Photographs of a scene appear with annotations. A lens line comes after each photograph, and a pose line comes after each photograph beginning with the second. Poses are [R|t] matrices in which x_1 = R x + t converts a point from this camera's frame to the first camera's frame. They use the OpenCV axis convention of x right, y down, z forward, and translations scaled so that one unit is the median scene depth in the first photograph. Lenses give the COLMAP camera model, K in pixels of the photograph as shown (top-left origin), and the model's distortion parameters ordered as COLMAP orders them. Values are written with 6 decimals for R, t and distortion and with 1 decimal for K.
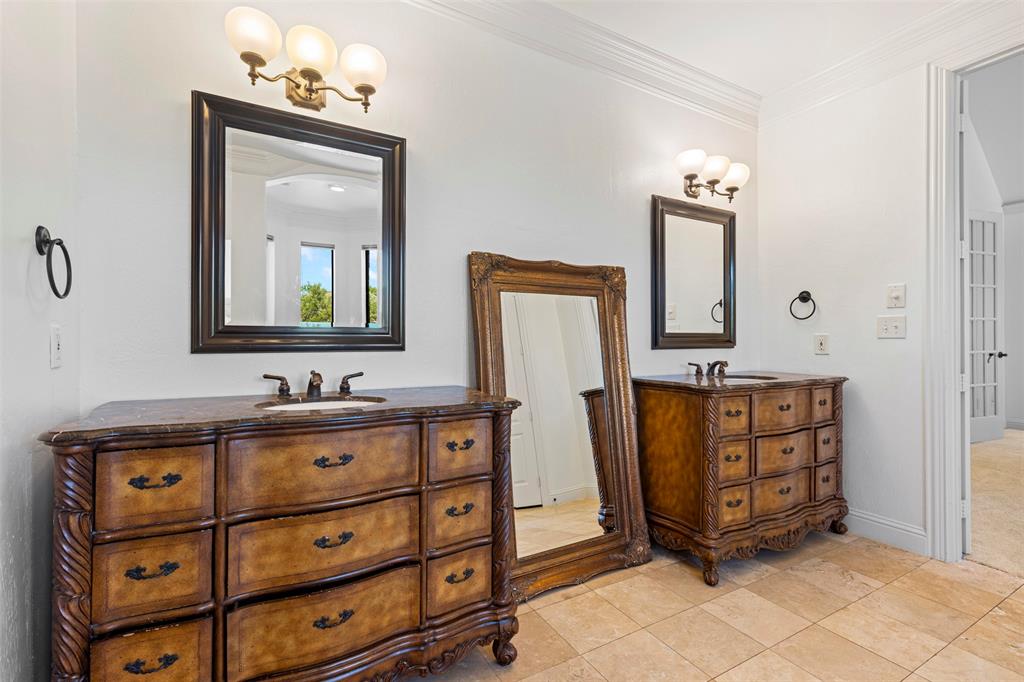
lens RADIAL K [[452.8, 0, 511.9], [0, 452.8, 340.2], [0, 0, 1]] dist [-0.002997, -0.000009]
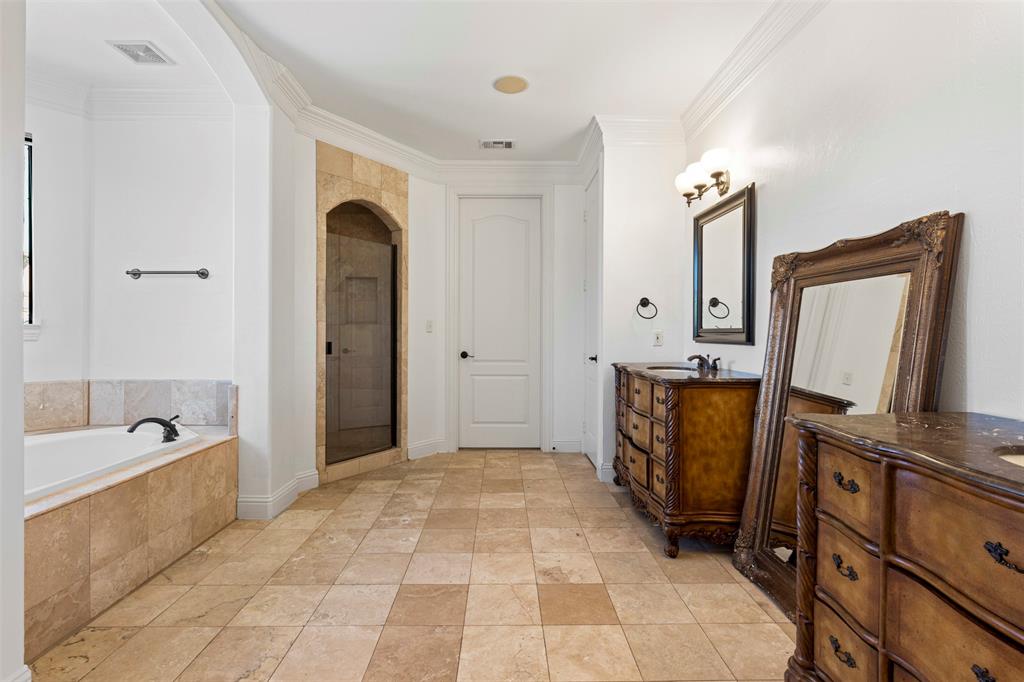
lens RADIAL K [[485.9, 0, 506.2], [0, 485.9, 340.3], [0, 0, 1]] dist [0.002035, 0.000222]
pose [[-0.480142, 0.015572, -0.877052, 1.215035], [-0.004324, 0.999788, 0.020118, -0.013742], [0.877180, 0.013452, -0.479973, 0.956656]]
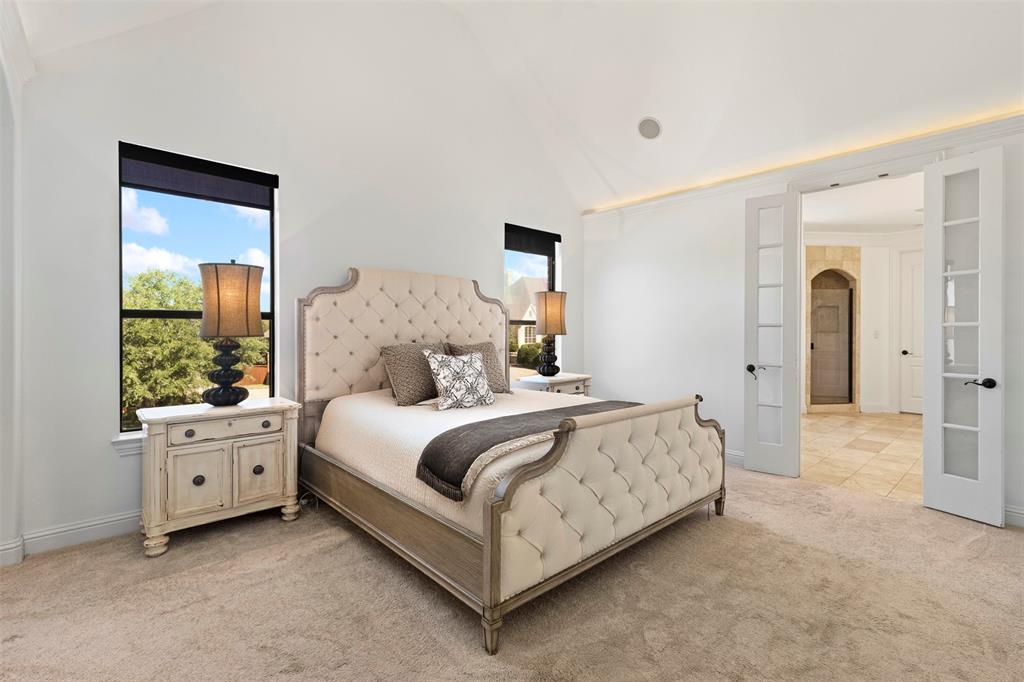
lens RADIAL K [[452.8, 0, 510.5], [0, 452.8, 332.0], [0, 0, 1]] dist [-0.002997, -0.000009]
pose [[-0.976049, 0.007564, -0.217419, 2.808078], [0.005628, 0.999939, 0.009522, -0.093472], [0.217478, 0.008070, -0.976032, 2.258761]]
